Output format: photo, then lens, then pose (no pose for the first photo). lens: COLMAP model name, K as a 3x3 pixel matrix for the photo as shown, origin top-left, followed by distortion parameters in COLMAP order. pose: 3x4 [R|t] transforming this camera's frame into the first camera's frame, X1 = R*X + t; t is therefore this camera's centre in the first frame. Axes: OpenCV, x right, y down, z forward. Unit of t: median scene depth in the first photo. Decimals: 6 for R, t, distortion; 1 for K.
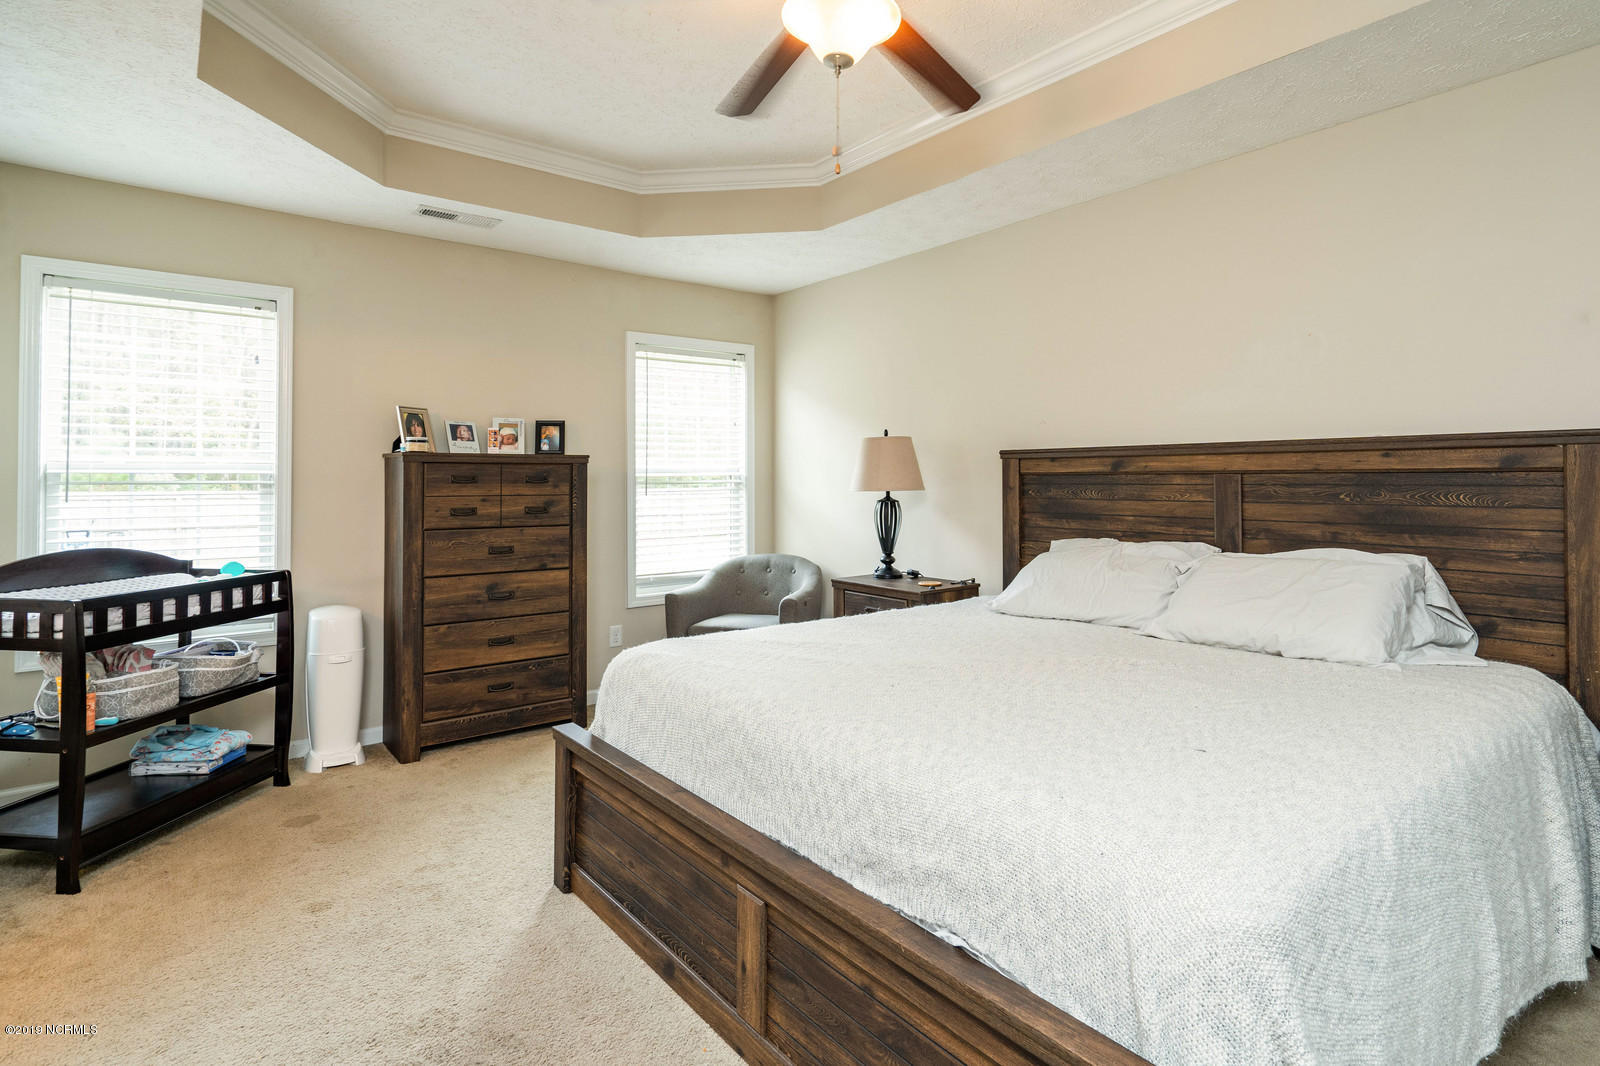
lens RADIAL K [[805.1, 0, 801.6], [0, 805.1, 468.4], [0, 0, 1]] dist [-0.000824, 0.000026]
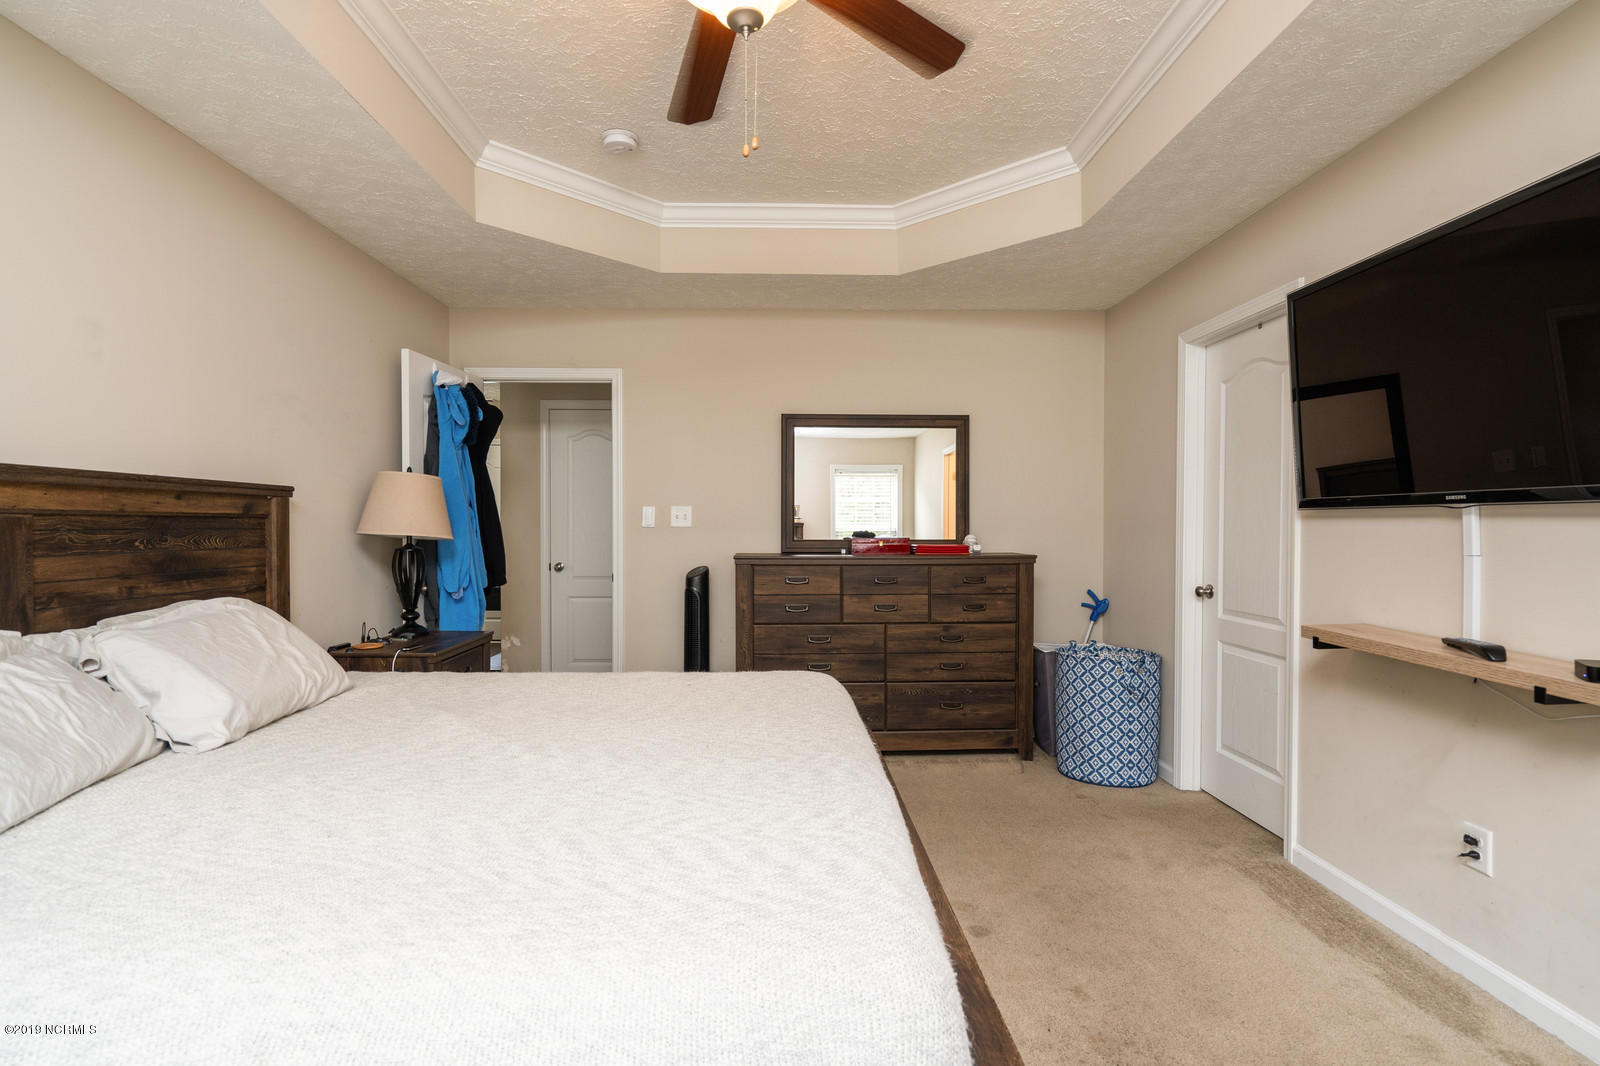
lens RADIAL K [[763.9, 0, 800.0], [0, 763.9, 533.0], [0, 0, 1]] dist [-0.000134, 0.000105]
pose [[-0.796066, -0.001464, 0.605209, -0.266449], [-0.005021, 0.999979, -0.004186, 0.016764], [-0.605189, -0.006371, -0.796056, 0.870023]]
